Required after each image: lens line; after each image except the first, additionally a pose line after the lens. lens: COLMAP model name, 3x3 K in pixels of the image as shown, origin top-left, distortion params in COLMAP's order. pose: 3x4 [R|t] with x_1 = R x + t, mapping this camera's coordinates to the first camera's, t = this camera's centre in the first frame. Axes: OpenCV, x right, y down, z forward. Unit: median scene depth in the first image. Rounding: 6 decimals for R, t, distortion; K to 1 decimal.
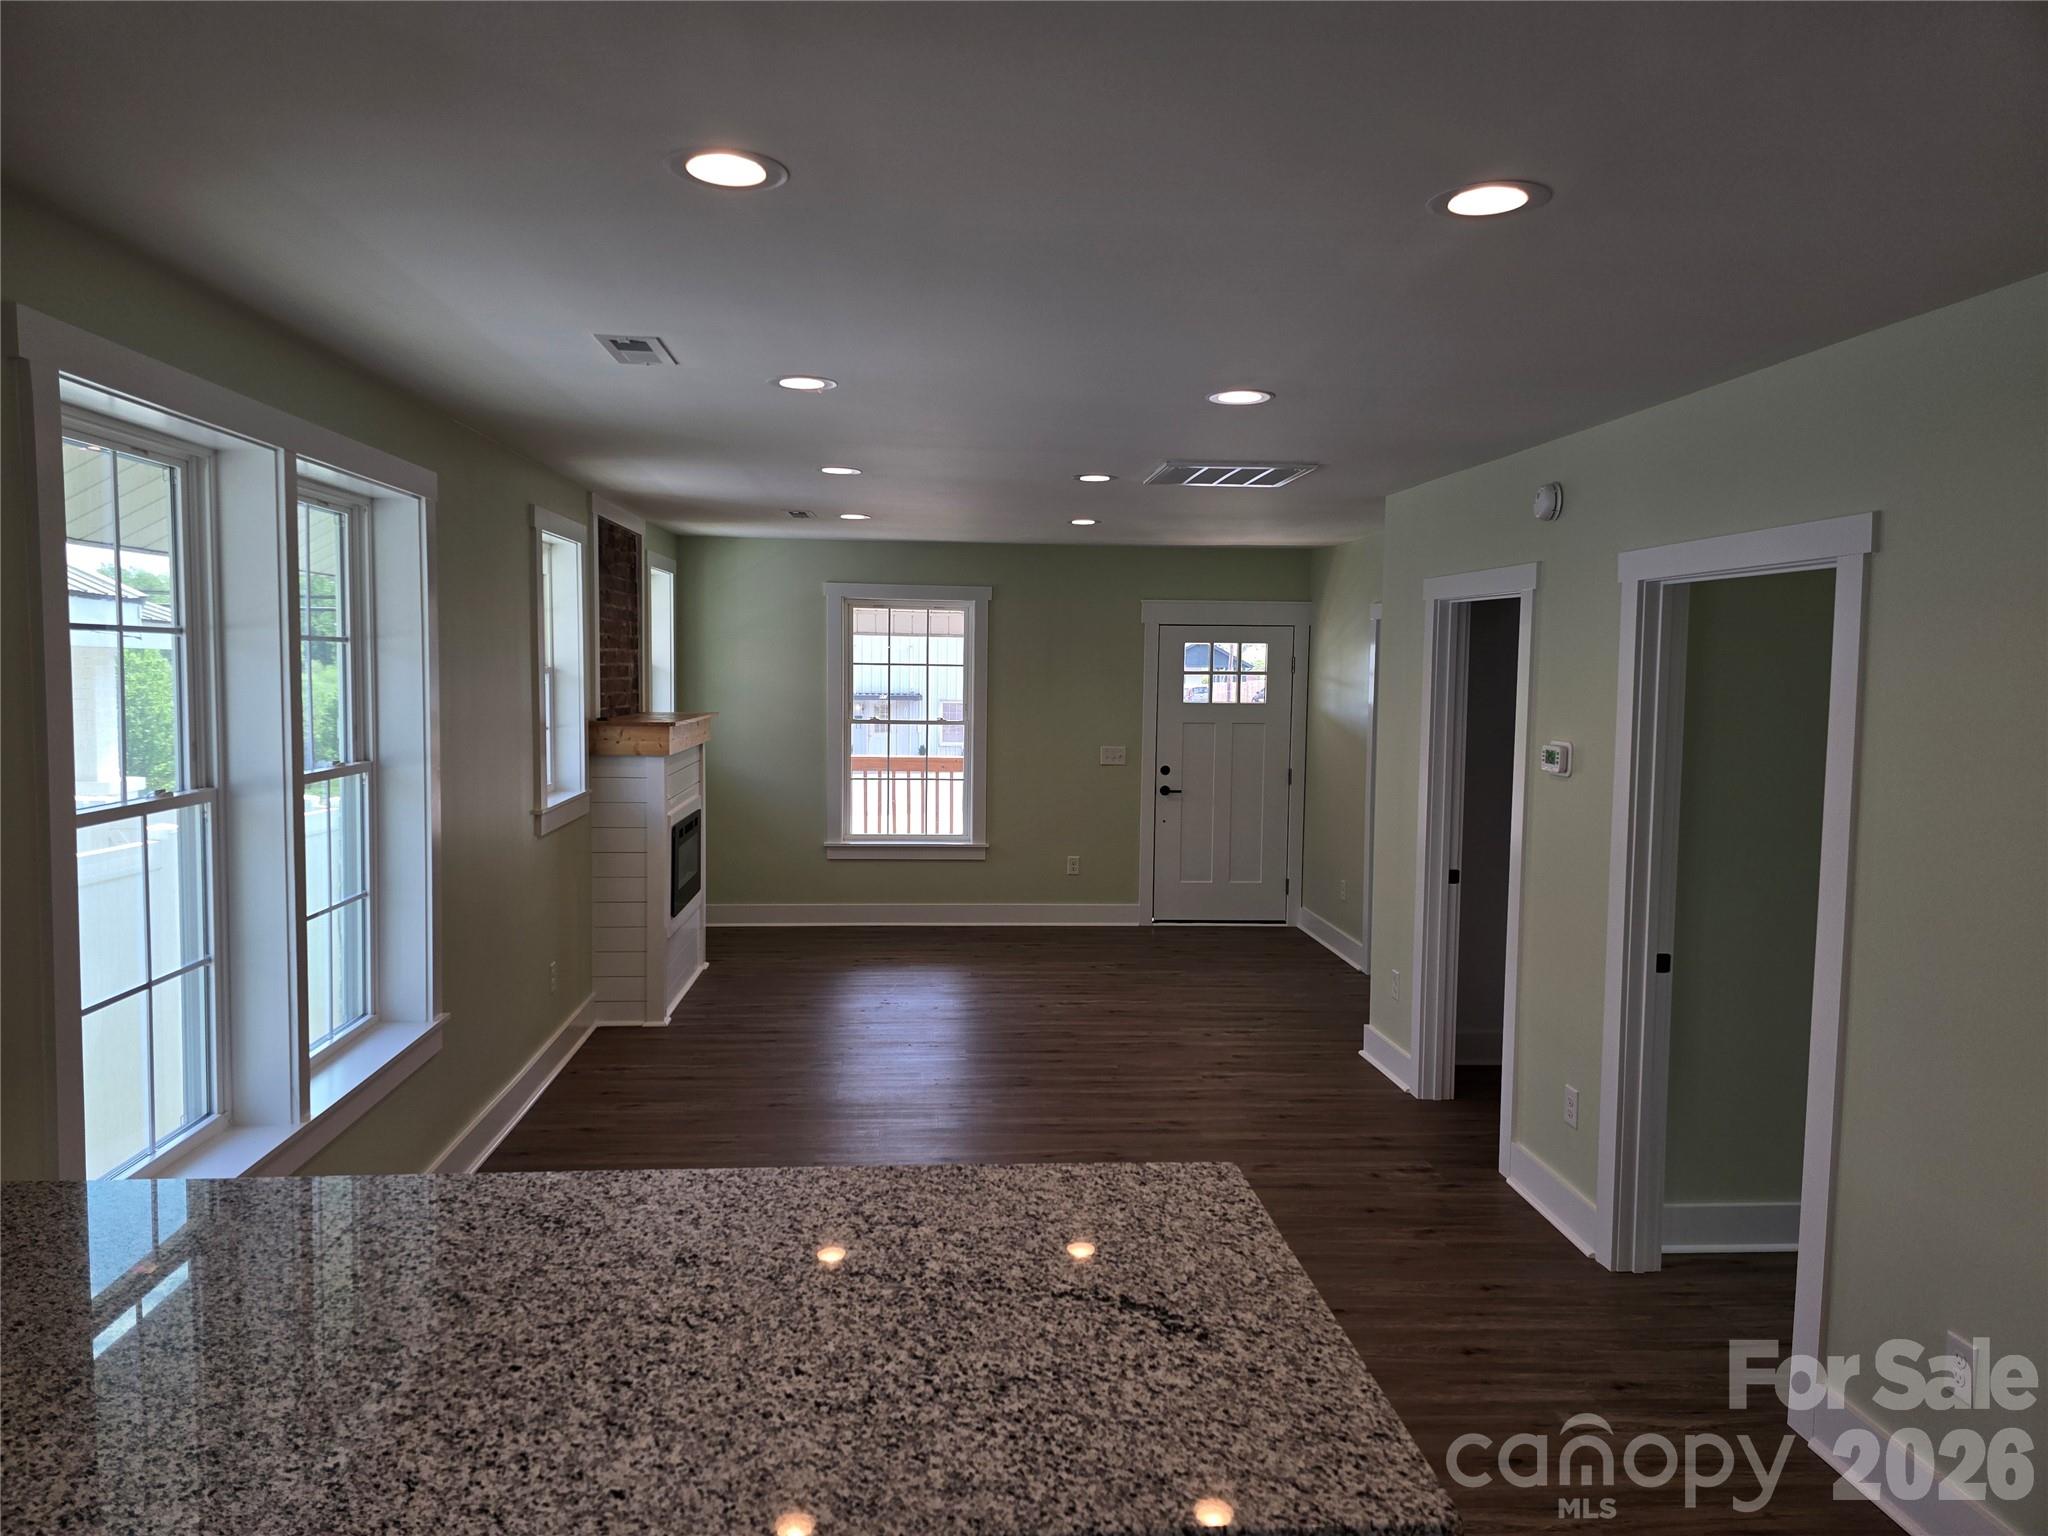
lens RADIAL K [[1371.0, 0, 1024.1], [0, 1371.0, 767.8], [0, 0, 1]] dist [-0.006953, -0.013598]
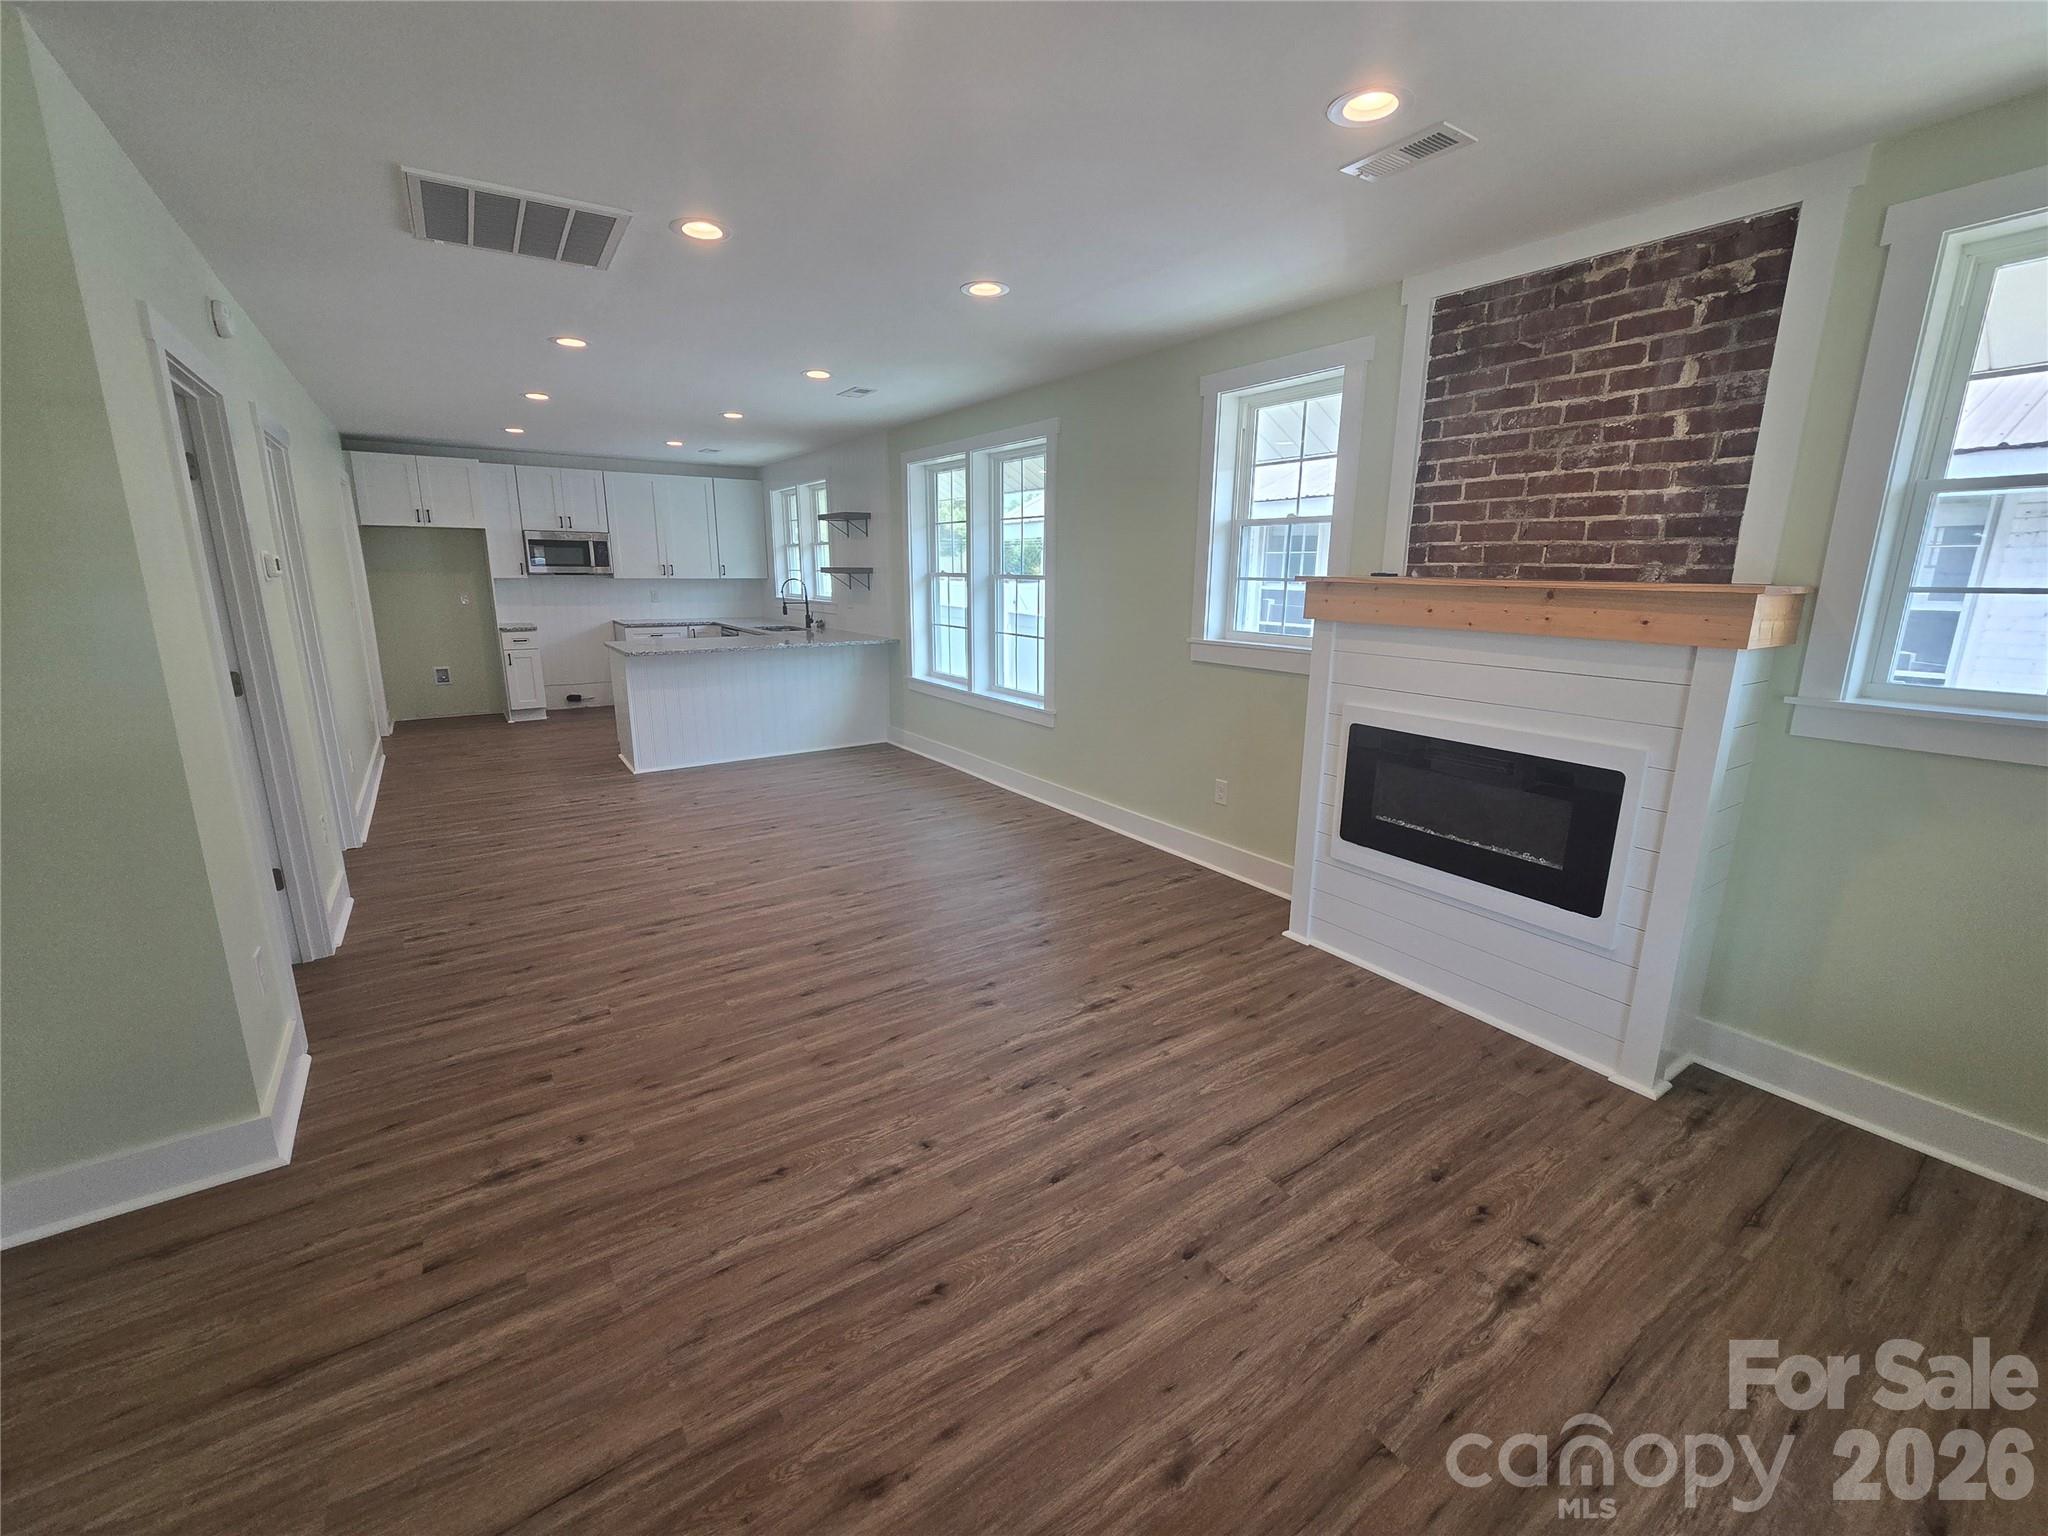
lens RADIAL K [[858.1, 0, 1035.9], [0, 858.1, 761.2], [0, 0, 1]] dist [0.000637, -0.000075]
pose [[-0.867518, 0.098225, -0.487612, 0.145496], [-0.047308, 0.959571, 0.277462, -0.066748], [0.495152, 0.263771, -0.827798, 1.512372]]
